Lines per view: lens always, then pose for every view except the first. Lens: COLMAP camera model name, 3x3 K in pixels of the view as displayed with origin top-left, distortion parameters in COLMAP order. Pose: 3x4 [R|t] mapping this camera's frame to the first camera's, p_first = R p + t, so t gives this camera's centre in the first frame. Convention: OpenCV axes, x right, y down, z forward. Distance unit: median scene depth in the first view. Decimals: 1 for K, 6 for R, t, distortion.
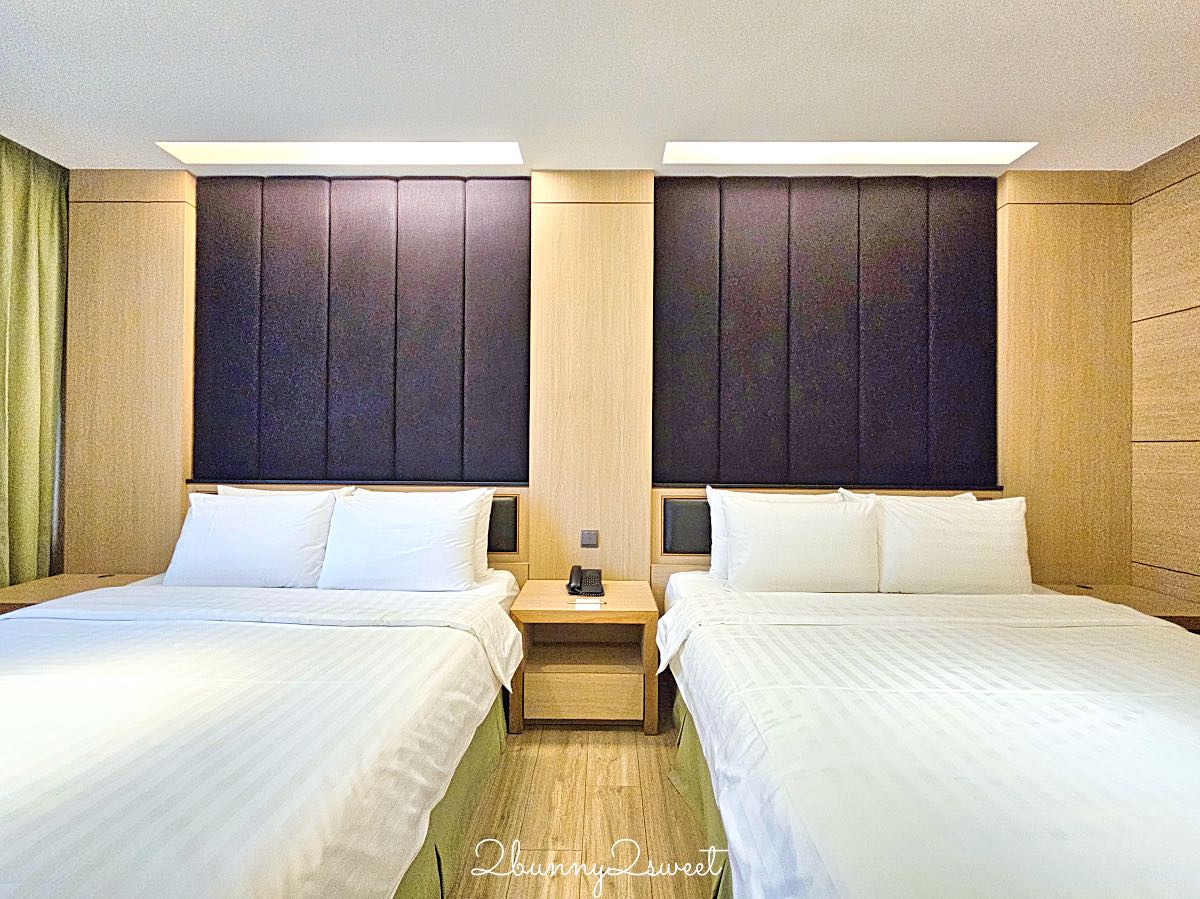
lens RADIAL K [[492.2, 0, 600.0], [0, 492.2, 449.5], [0, 0, 1]] dist [0.000706, -0.000012]
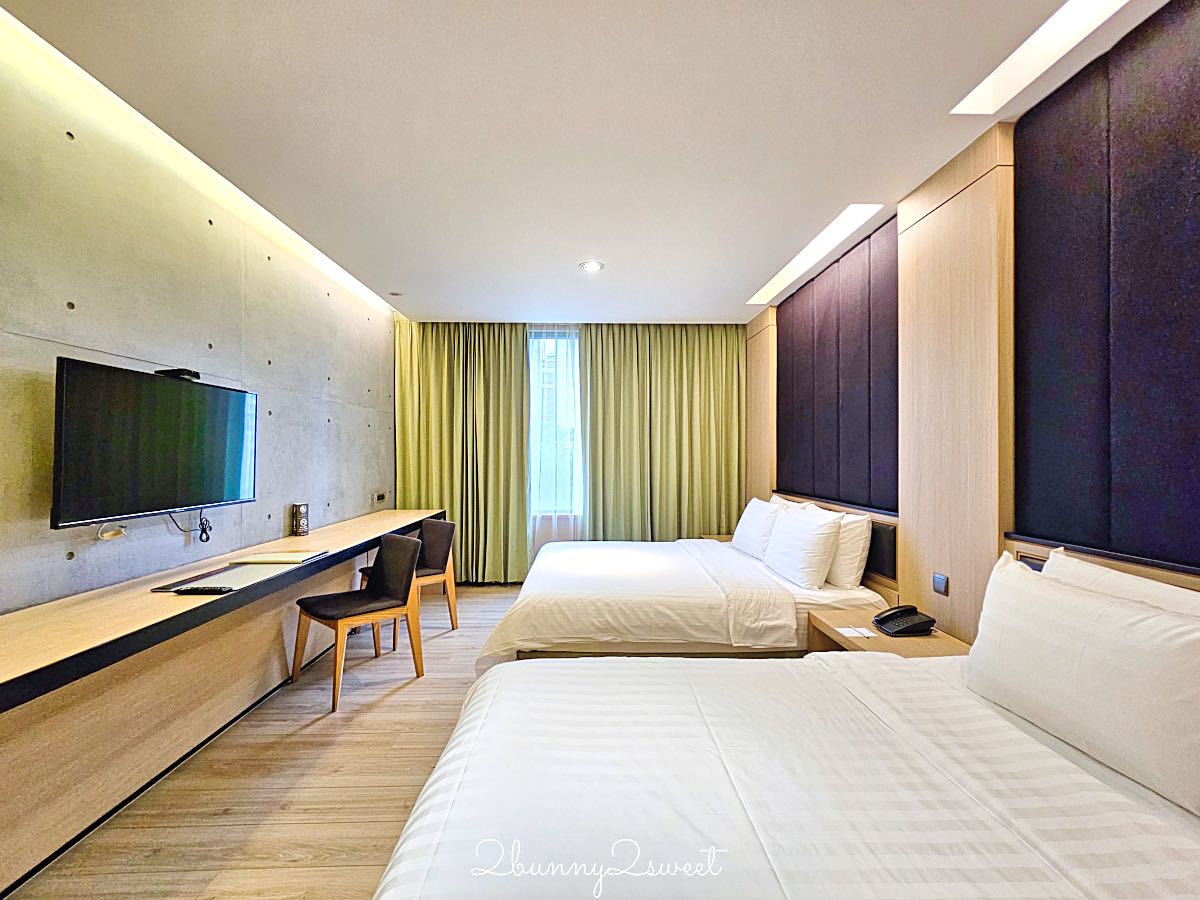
lens RADIAL K [[503.8, 0, 600.0], [0, 503.8, 450.0], [0, 0, 1]] dist [0.000943, 0.000122]
pose [[0.043405, -0.016547, -0.998921, 0.857229], [0.004668, 0.999855, -0.016360, -0.047452], [0.999047, -0.003953, 0.043476, 0.344029]]
